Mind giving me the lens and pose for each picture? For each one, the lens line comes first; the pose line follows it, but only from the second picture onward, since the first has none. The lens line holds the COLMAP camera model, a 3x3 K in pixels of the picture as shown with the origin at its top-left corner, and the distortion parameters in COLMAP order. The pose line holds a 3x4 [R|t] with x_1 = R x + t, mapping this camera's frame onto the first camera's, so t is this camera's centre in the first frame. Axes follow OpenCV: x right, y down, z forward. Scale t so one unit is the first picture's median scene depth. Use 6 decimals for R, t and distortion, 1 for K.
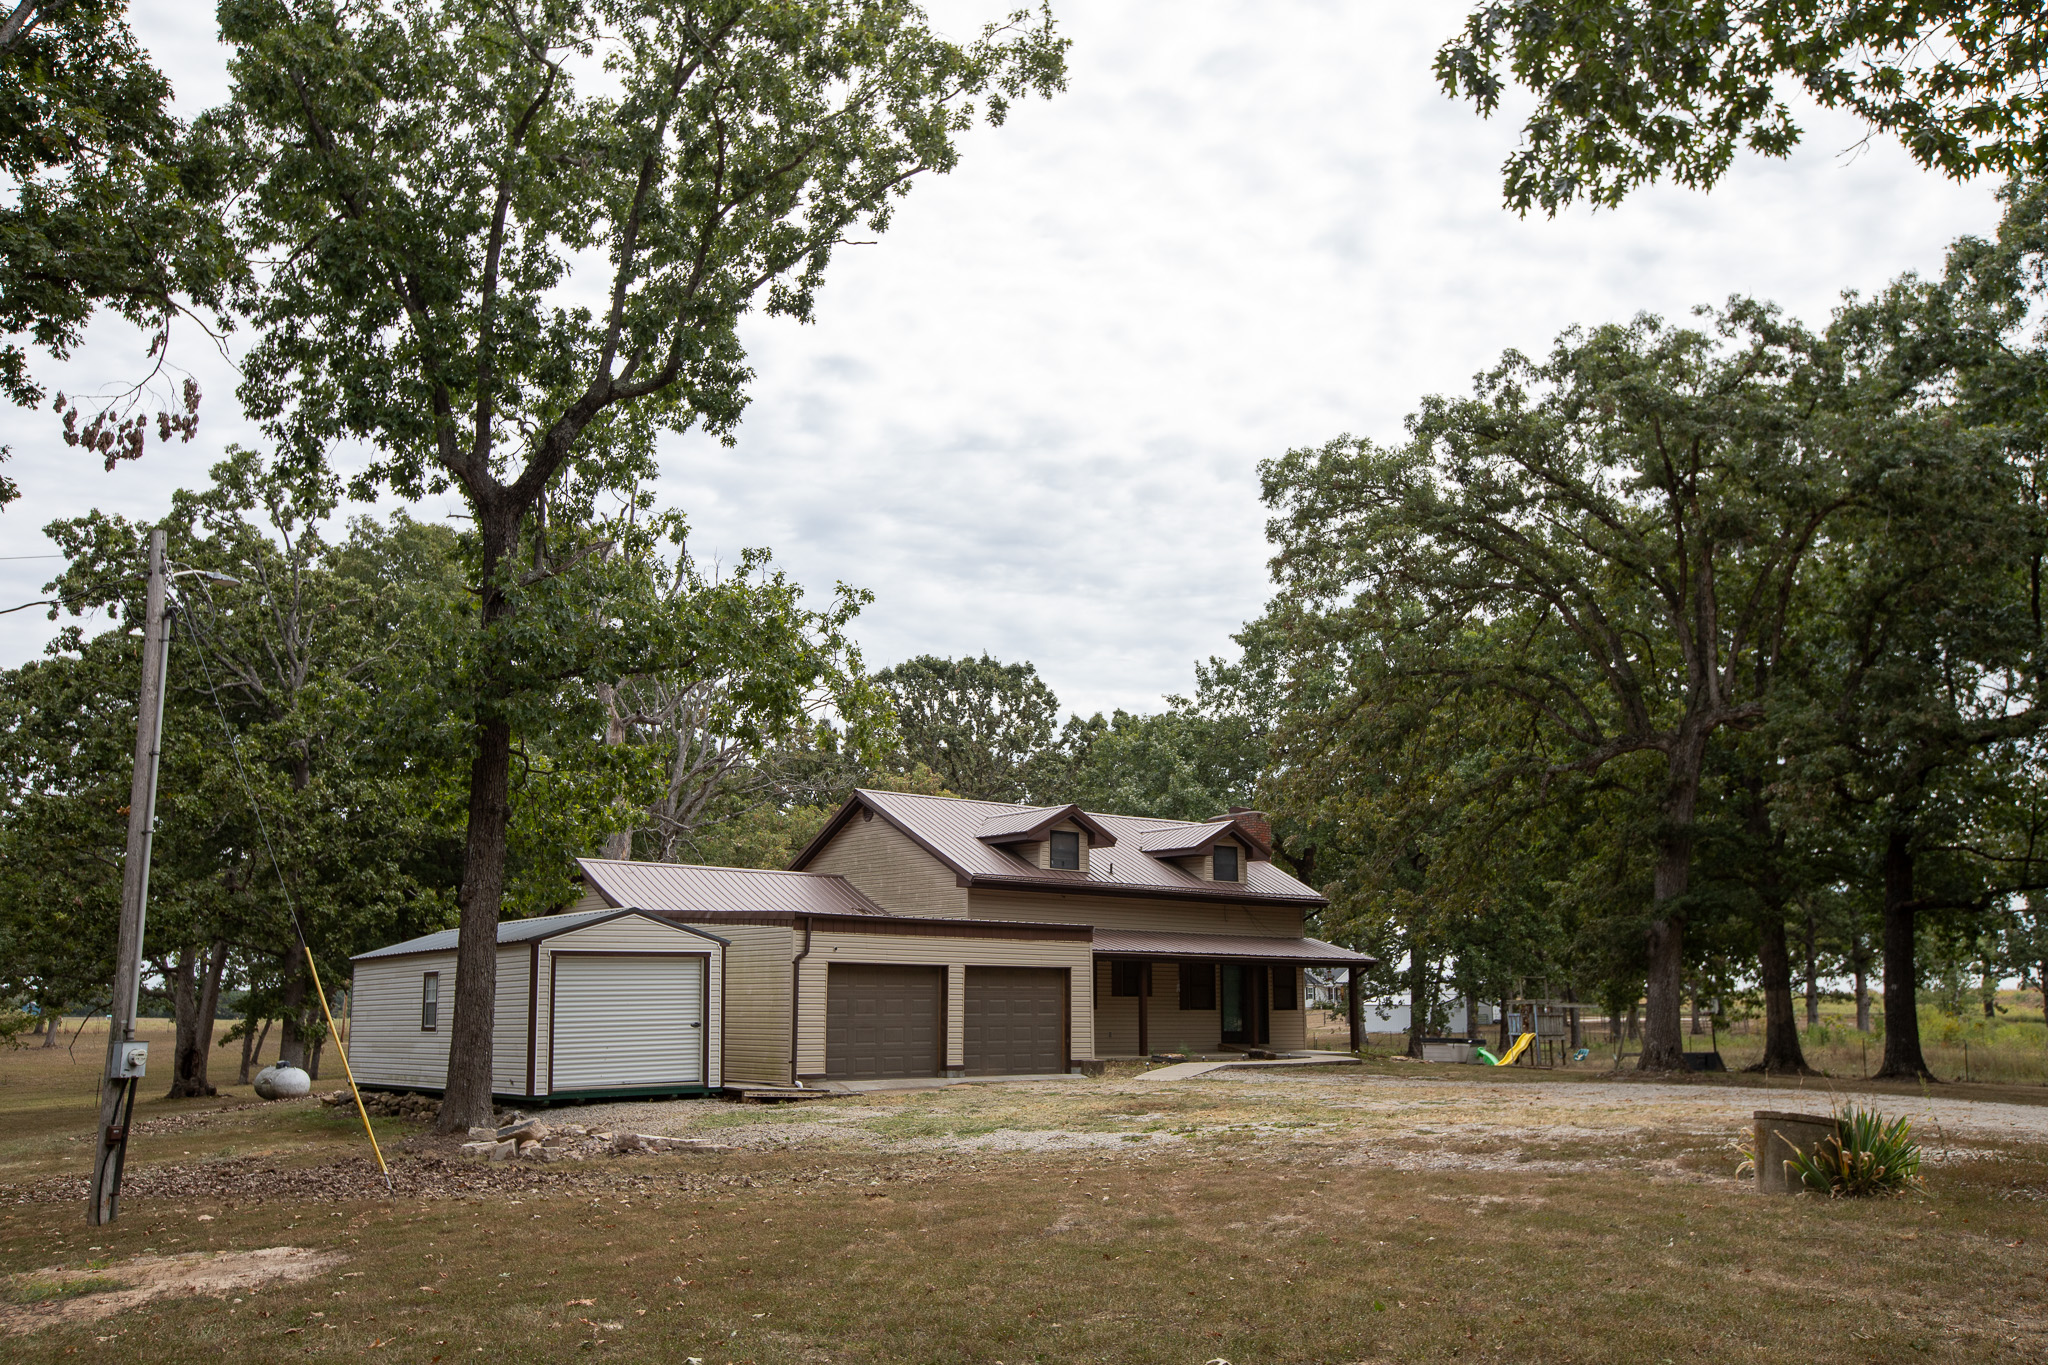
lens RADIAL K [[1674.9, 0, 1027.2], [0, 1674.9, 678.5], [0, 0, 1]] dist [0.013018, 0.005860]
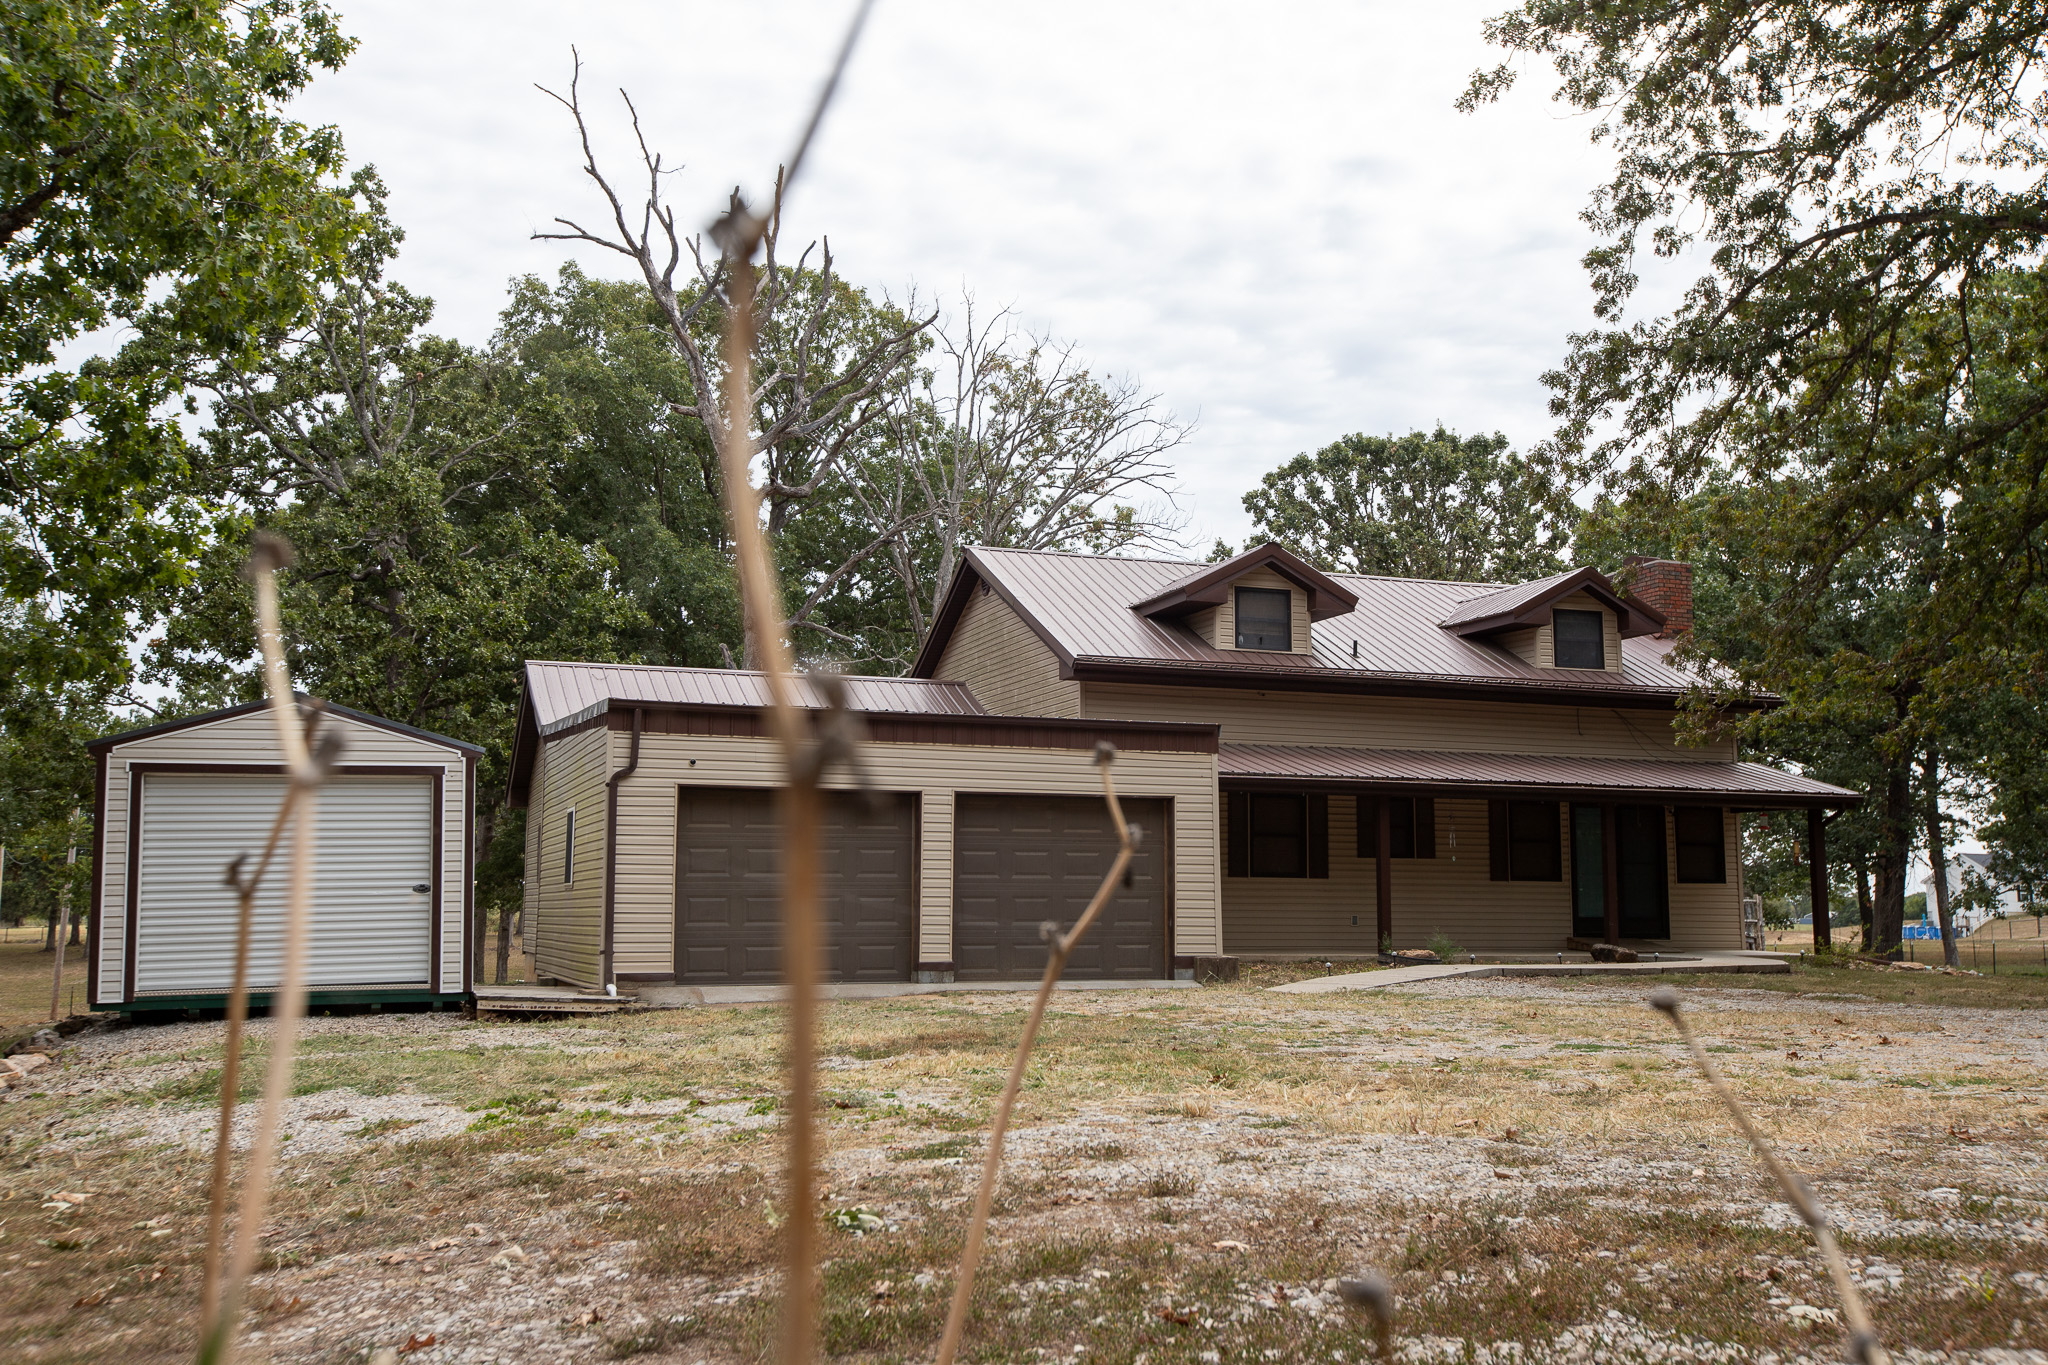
lens RADIAL K [[1906.3, 0, 1029.3], [0, 1906.3, 677.6], [0, 0, 1]] dist [0.031663, 0.000000]
pose [[0.945944, -0.039417, -0.321925, 0.191055], [0.062307, 0.996184, 0.061111, 0.088848], [0.318288, -0.077866, 0.944791, 0.371082]]
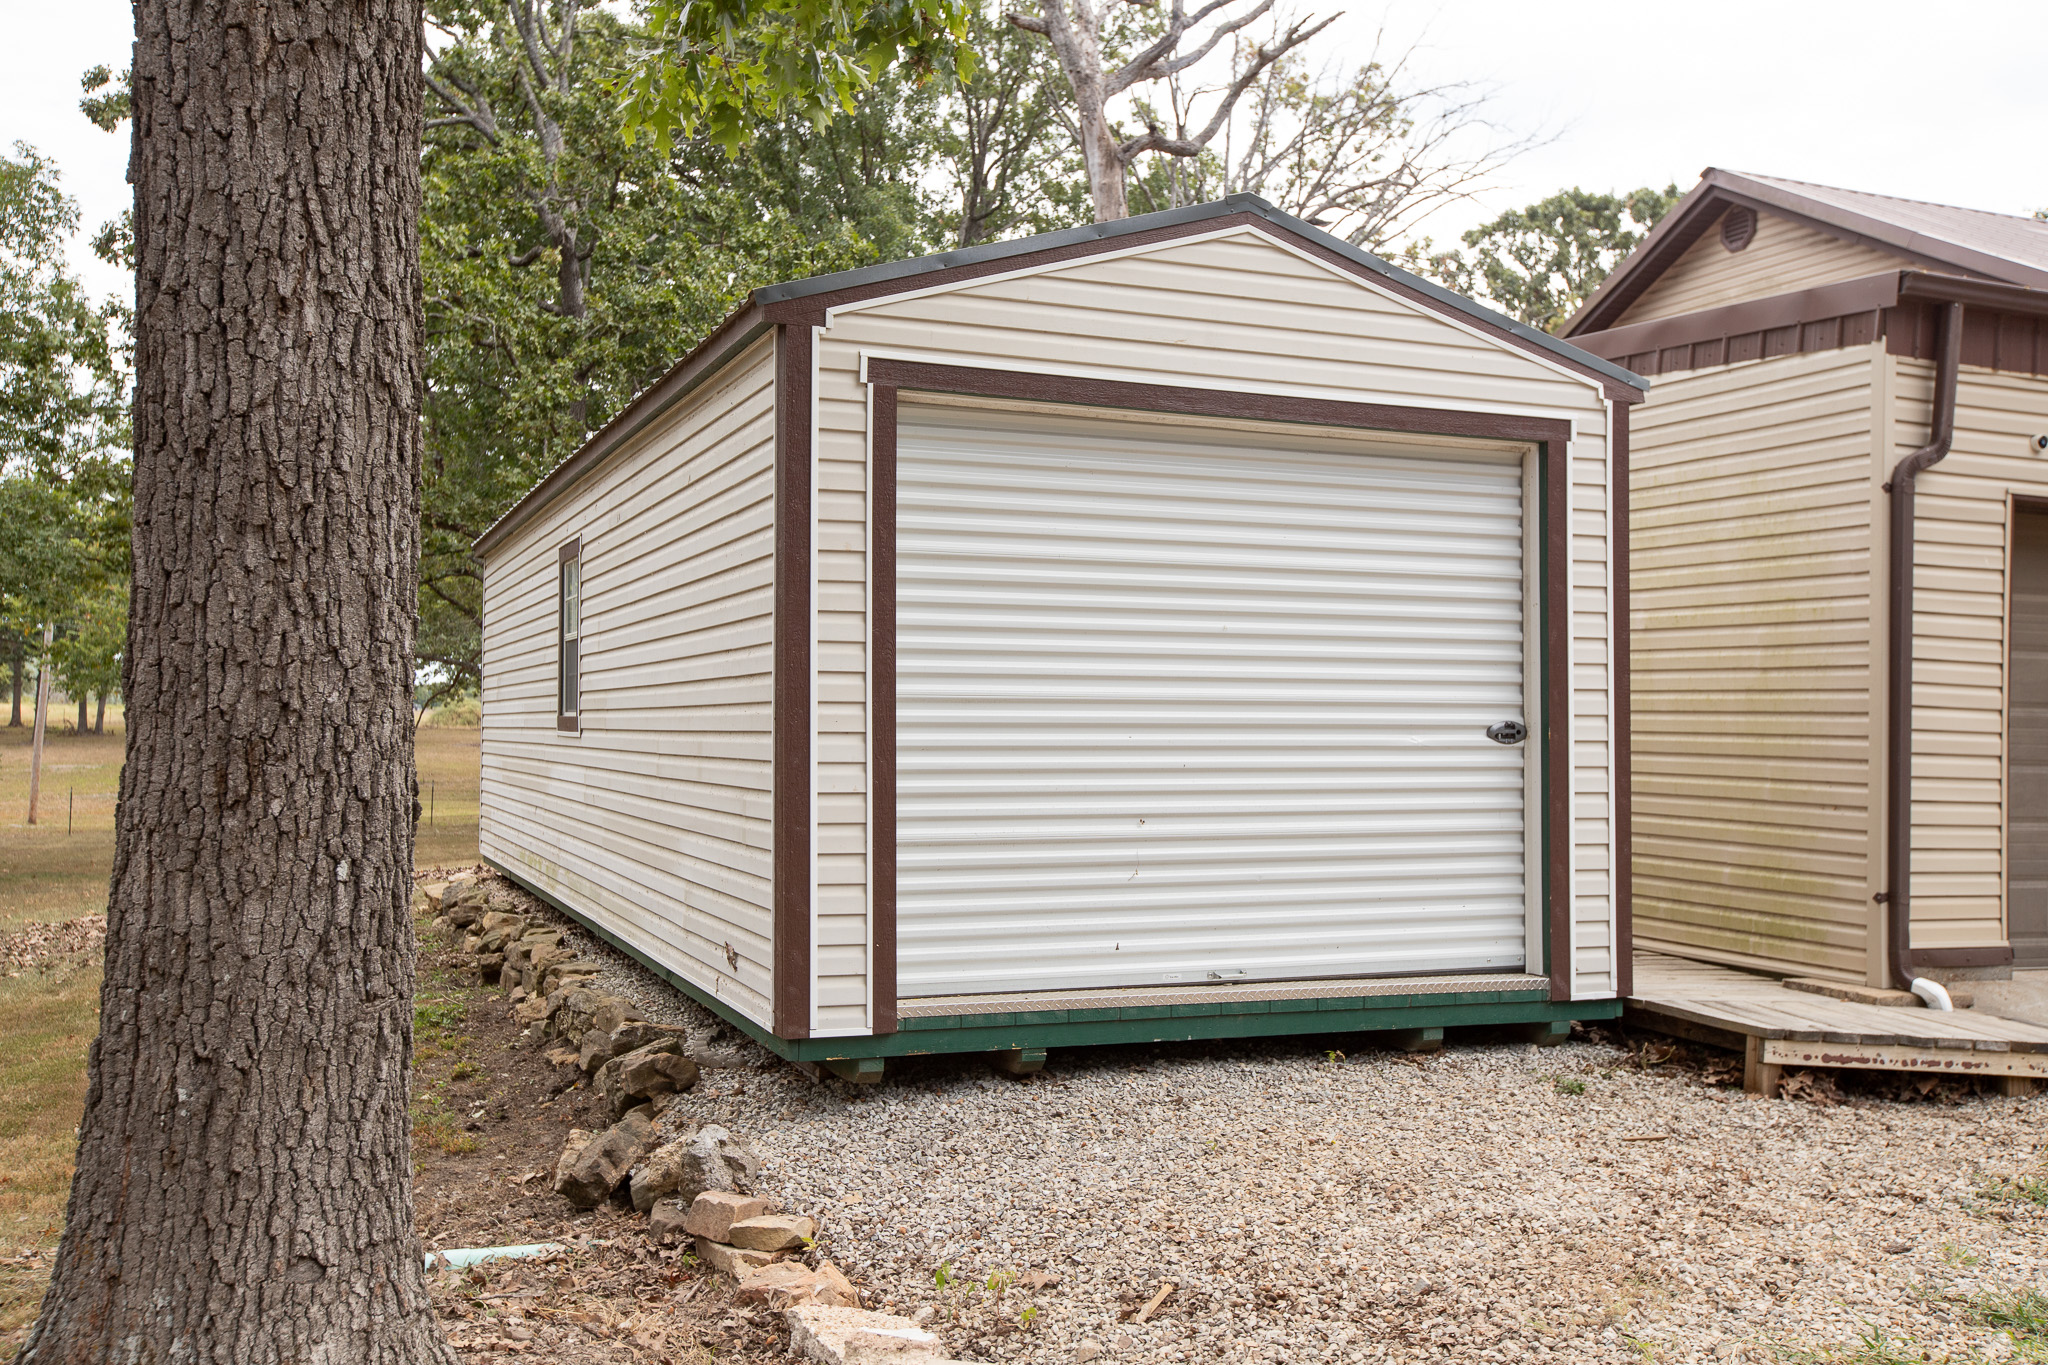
lens RADIAL K [[1861.2, 0, 1028.4], [0, 1861.2, 673.1], [0, 0, 1]] dist [0.069760, 0.000000]
pose [[0.961196, 0.018740, -0.275229, -0.161374], [0.026446, 0.986835, 0.159552, 0.132097], [0.274596, -0.160640, 0.948046, 0.626740]]
